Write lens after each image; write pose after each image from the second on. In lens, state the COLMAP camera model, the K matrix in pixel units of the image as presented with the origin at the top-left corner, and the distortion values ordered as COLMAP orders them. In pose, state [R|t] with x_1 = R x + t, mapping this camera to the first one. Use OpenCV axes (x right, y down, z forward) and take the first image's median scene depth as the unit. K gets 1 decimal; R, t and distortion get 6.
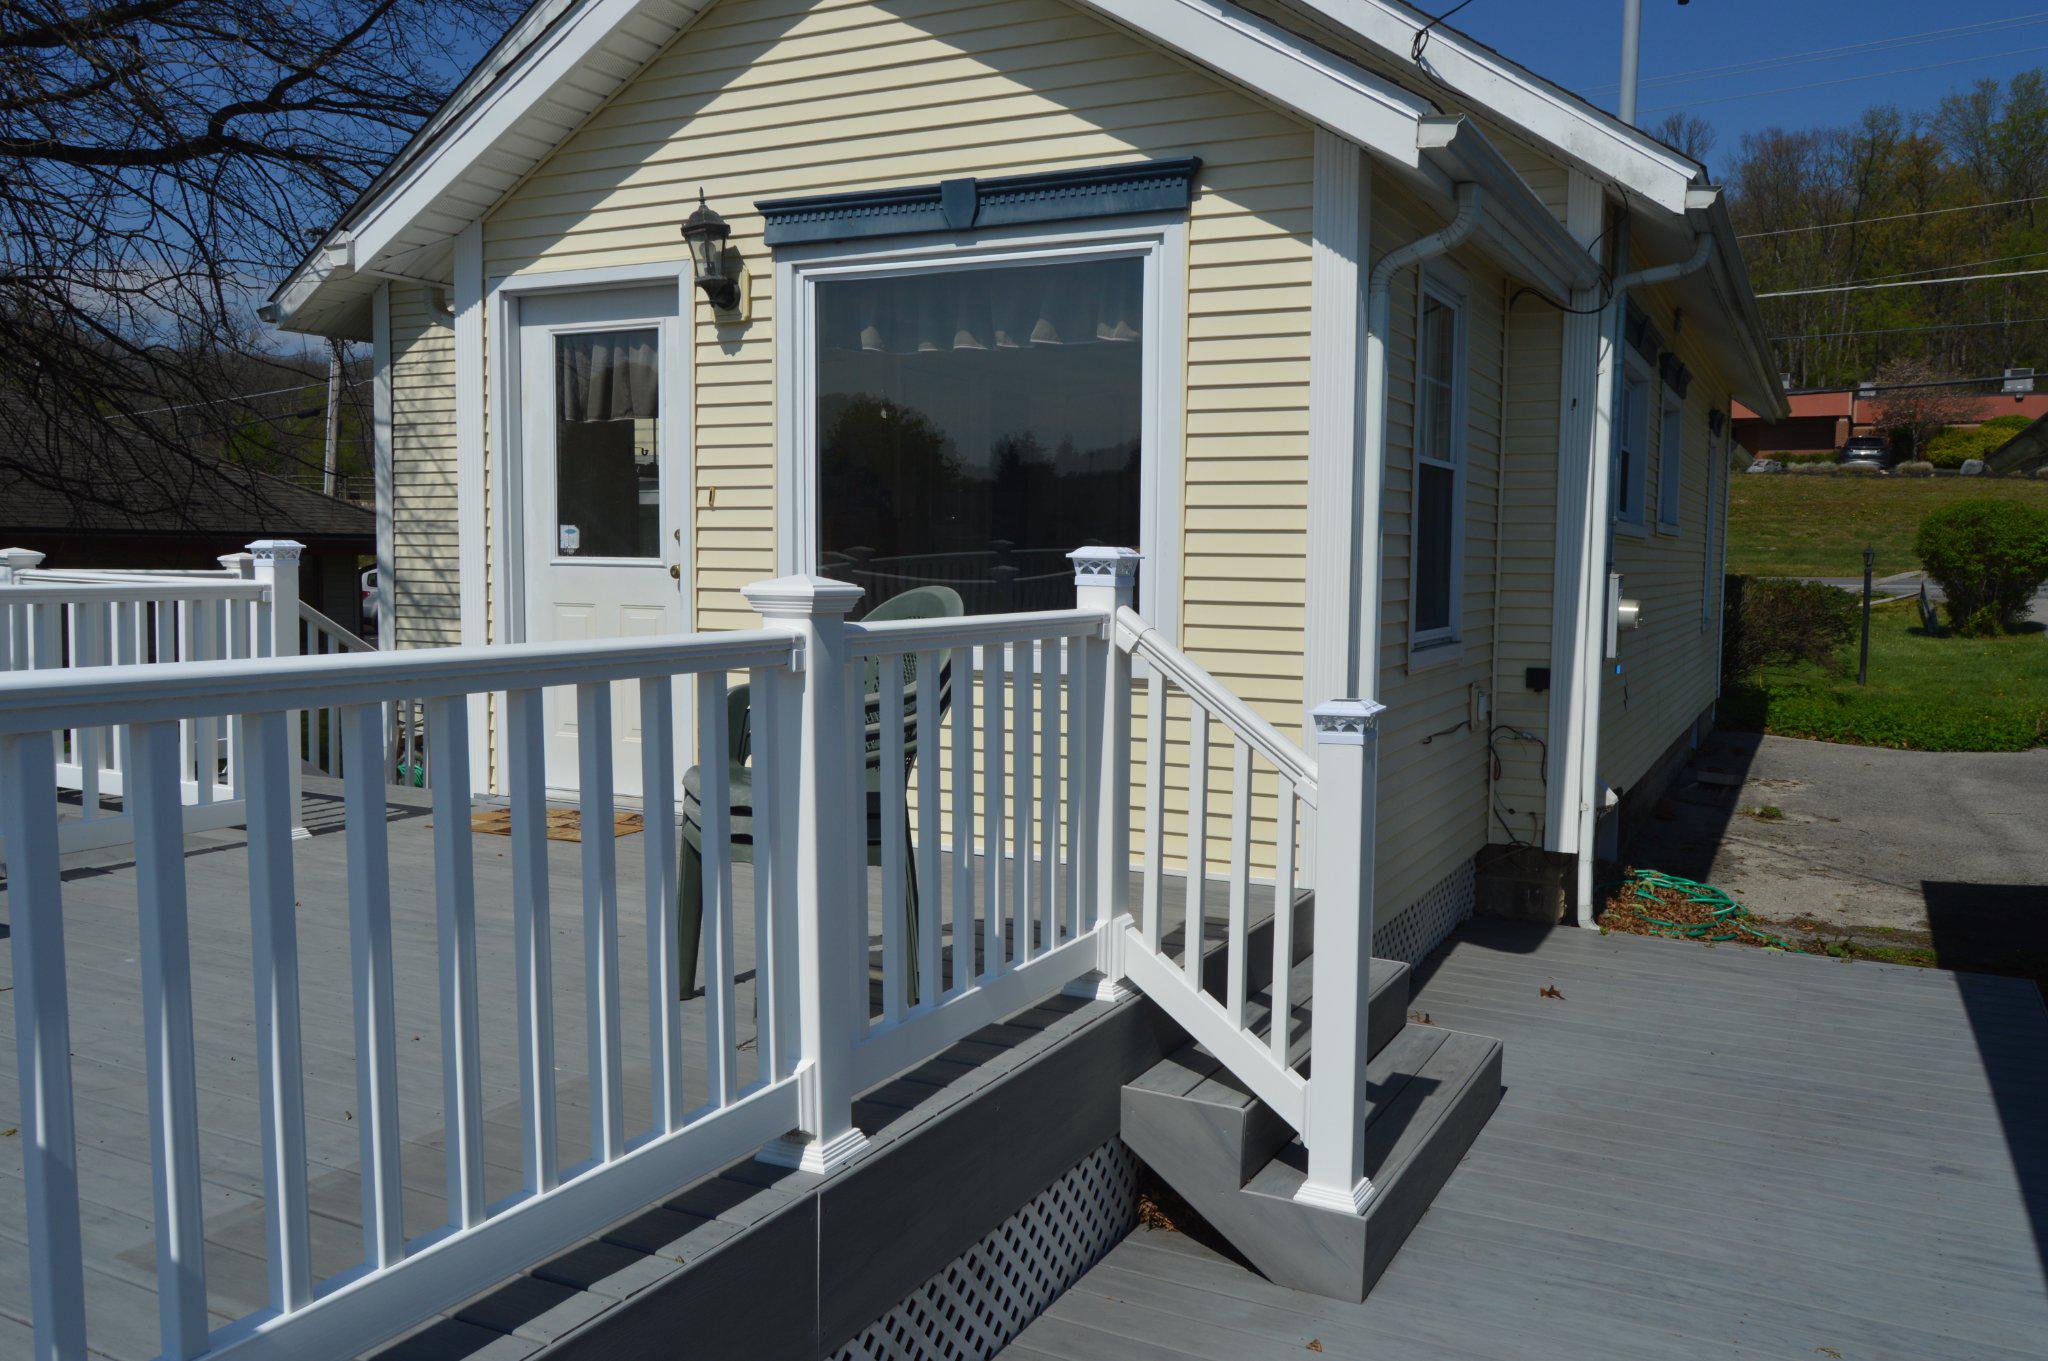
lens RADIAL K [[1612.7, 0, 1042.8], [0, 1612.7, 679.3], [0, 0, 1]] dist [-0.012025, 0.009627]
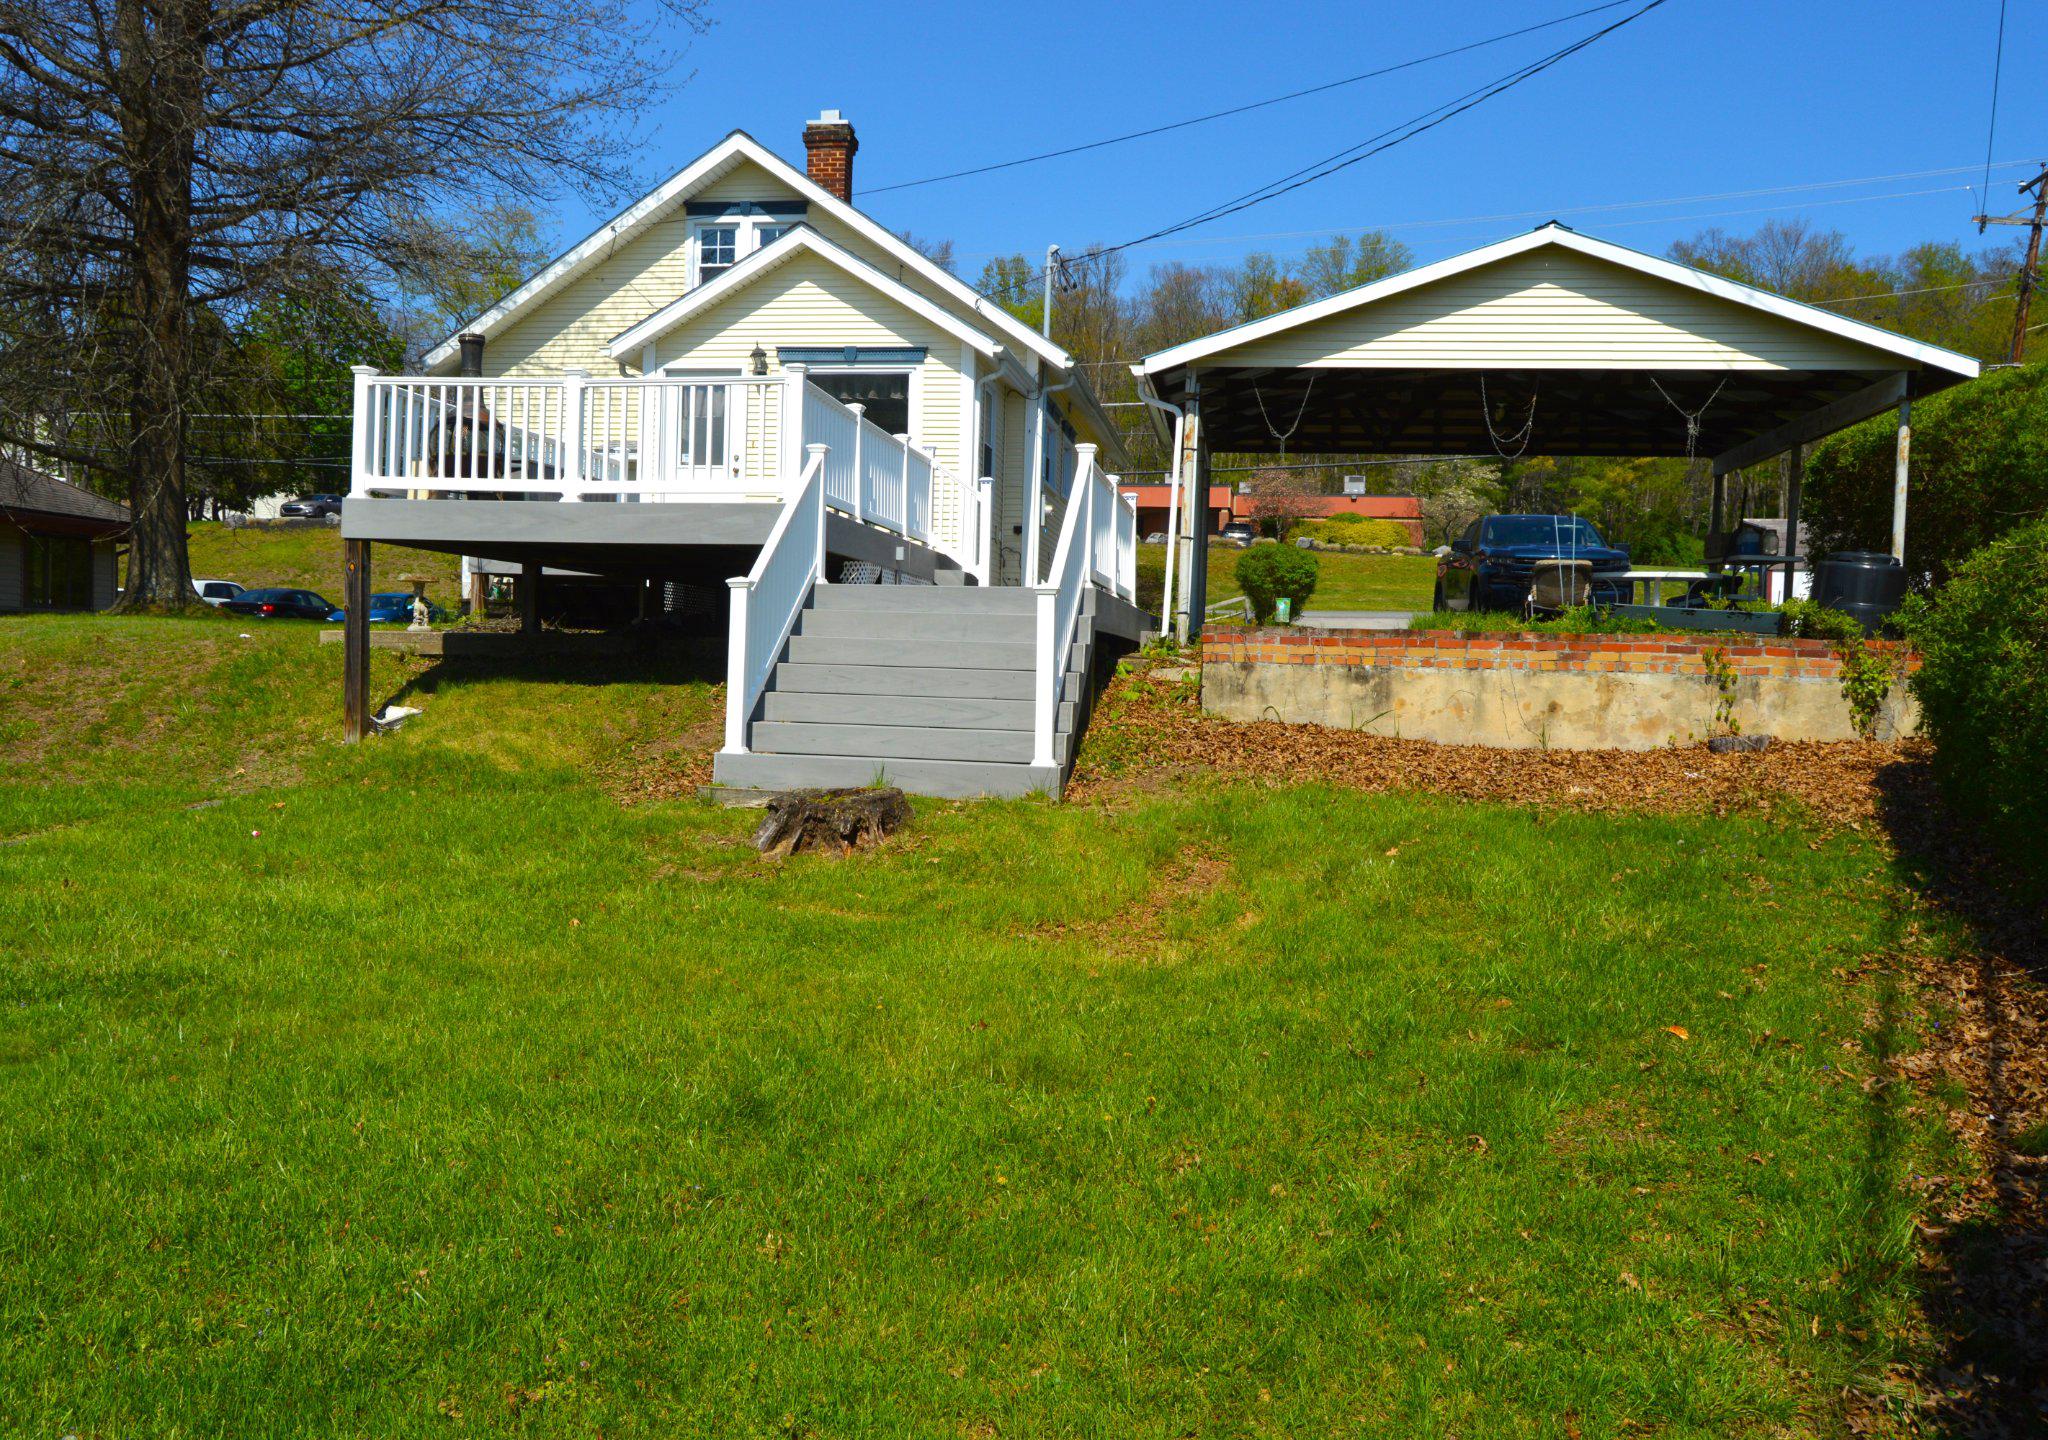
lens RADIAL K [[1656.0, 0, 1014.9], [0, 1656.0, 726.3], [0, 0, 1]] dist [-0.018576, -0.003417]
pose [[0.949509, -0.002447, 0.313730, -0.628307], [0.011184, 0.999598, -0.026053, 0.436825], [-0.313540, 0.028247, 0.949155, -1.795668]]
